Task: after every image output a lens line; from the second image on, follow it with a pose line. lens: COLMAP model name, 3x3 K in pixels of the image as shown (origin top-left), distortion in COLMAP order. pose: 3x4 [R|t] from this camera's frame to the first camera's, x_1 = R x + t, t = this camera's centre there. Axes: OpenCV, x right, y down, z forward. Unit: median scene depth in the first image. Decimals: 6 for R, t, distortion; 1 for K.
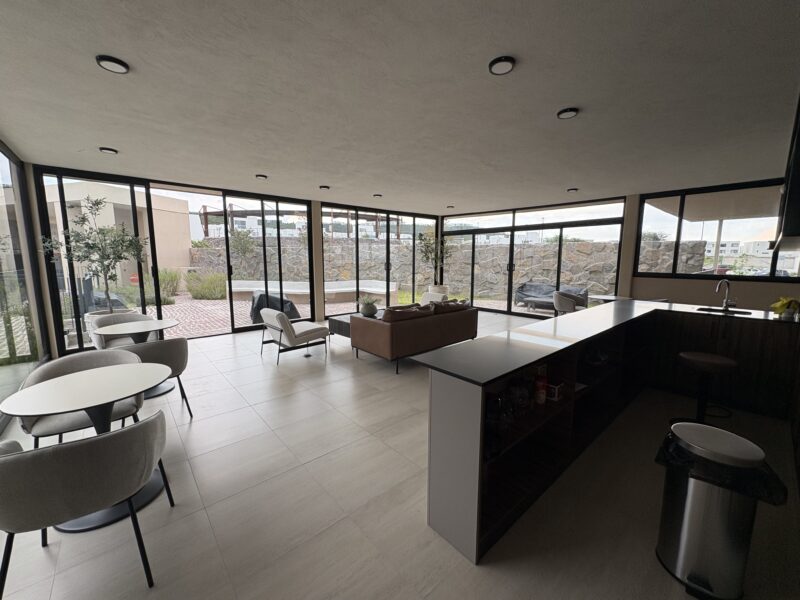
lens RADIAL K [[318.3, 0, 399.9], [0, 318.3, 300.1], [0, 0, 1]] dist [0.009222, -0.000050]
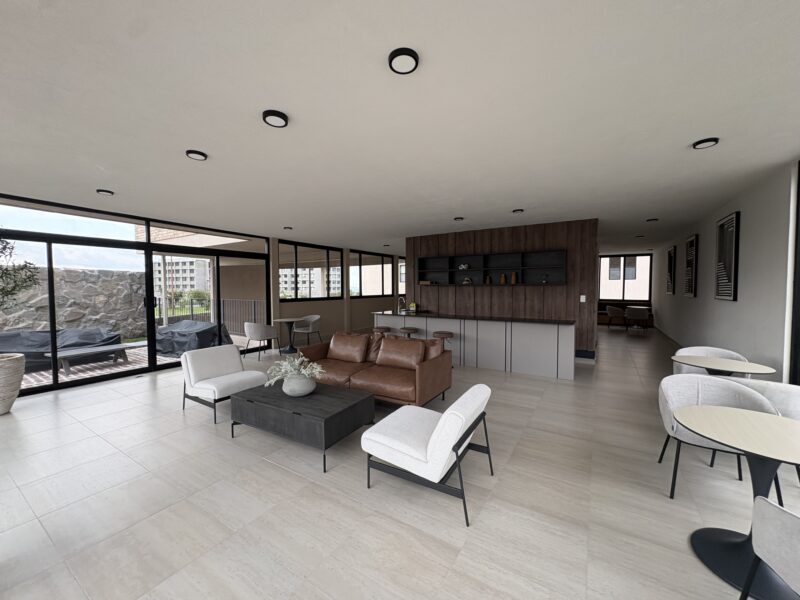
lens RADIAL K [[318.3, 0, 398.8], [0, 318.3, 299.6], [0, 0, 1]] dist [0.009222, -0.000050]
pose [[-0.309113, -0.040090, 0.950180, -0.348078], [0.126049, 0.988570, 0.082716, -0.075638], [-0.942635, 0.145338, -0.300526, 0.540686]]
